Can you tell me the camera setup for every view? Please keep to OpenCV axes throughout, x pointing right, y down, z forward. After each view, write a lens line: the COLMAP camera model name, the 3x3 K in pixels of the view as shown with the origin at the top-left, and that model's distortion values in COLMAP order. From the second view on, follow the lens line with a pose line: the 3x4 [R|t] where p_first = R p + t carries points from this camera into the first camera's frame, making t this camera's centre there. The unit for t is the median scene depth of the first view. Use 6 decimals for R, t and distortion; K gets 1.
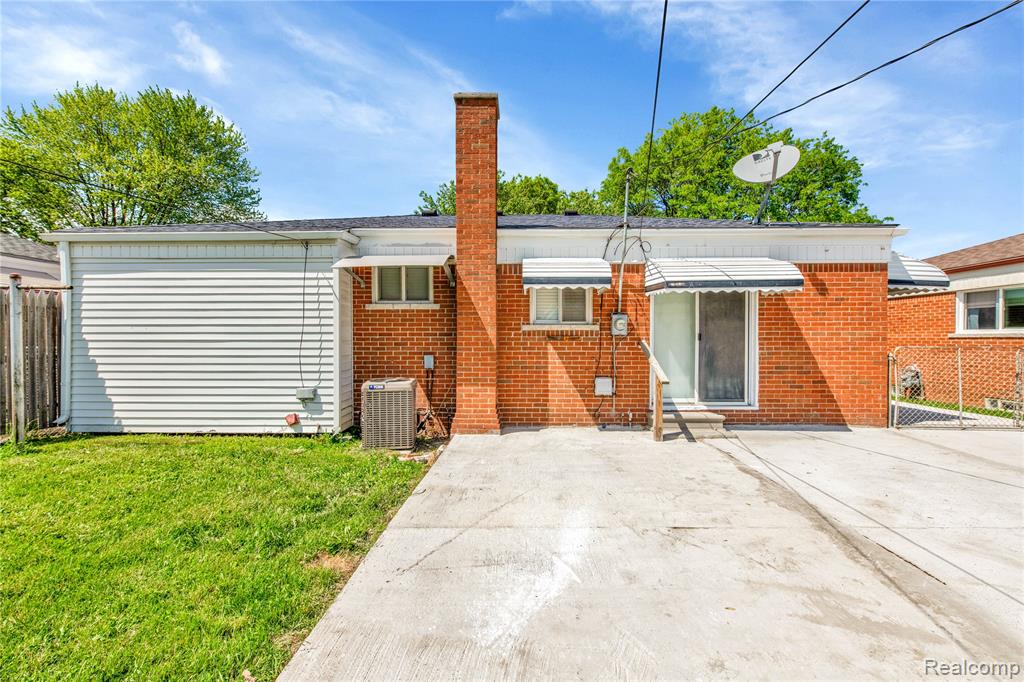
lens RADIAL K [[439.5, 0, 512.0], [0, 439.5, 341.0], [0, 0, 1]] dist [-0.000369, -0.000414]
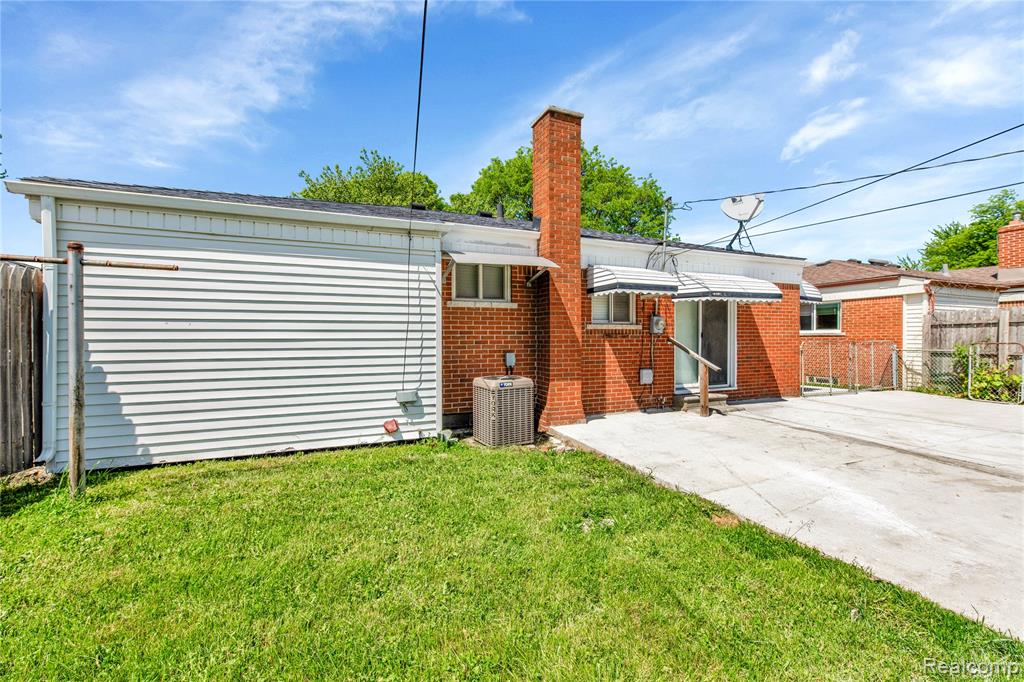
lens RADIAL K [[436.6, 0, 529.7], [0, 436.6, 340.4], [0, 0, 1]] dist [-0.000612, -0.000146]
pose [[0.907392, -0.005965, 0.420243, -0.571027], [0.006656, 0.999978, -0.000178, 0.003425], [-0.420232, 0.002959, 0.907412, 0.059092]]
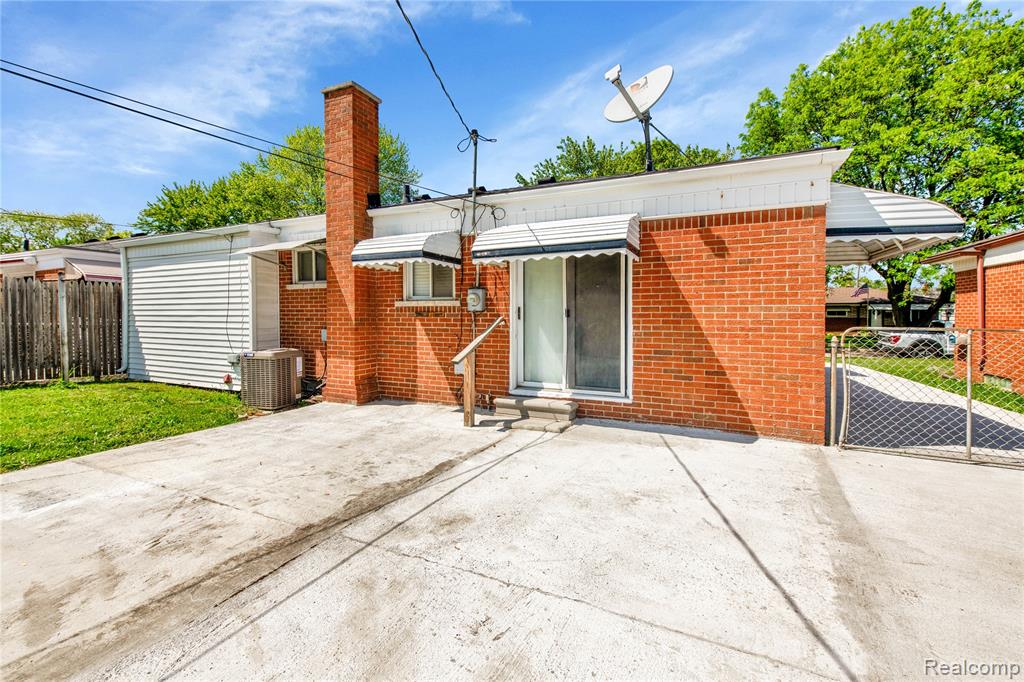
lens RADIAL K [[436.9, 0, 510.0], [0, 436.9, 325.9], [0, 0, 1]] dist [-0.000590, -0.000231]
pose [[0.913829, 0.012191, -0.405916, 0.681611], [-0.006218, 0.999852, 0.016029, 0.002683], [0.406052, -0.012124, 0.913770, 0.178547]]
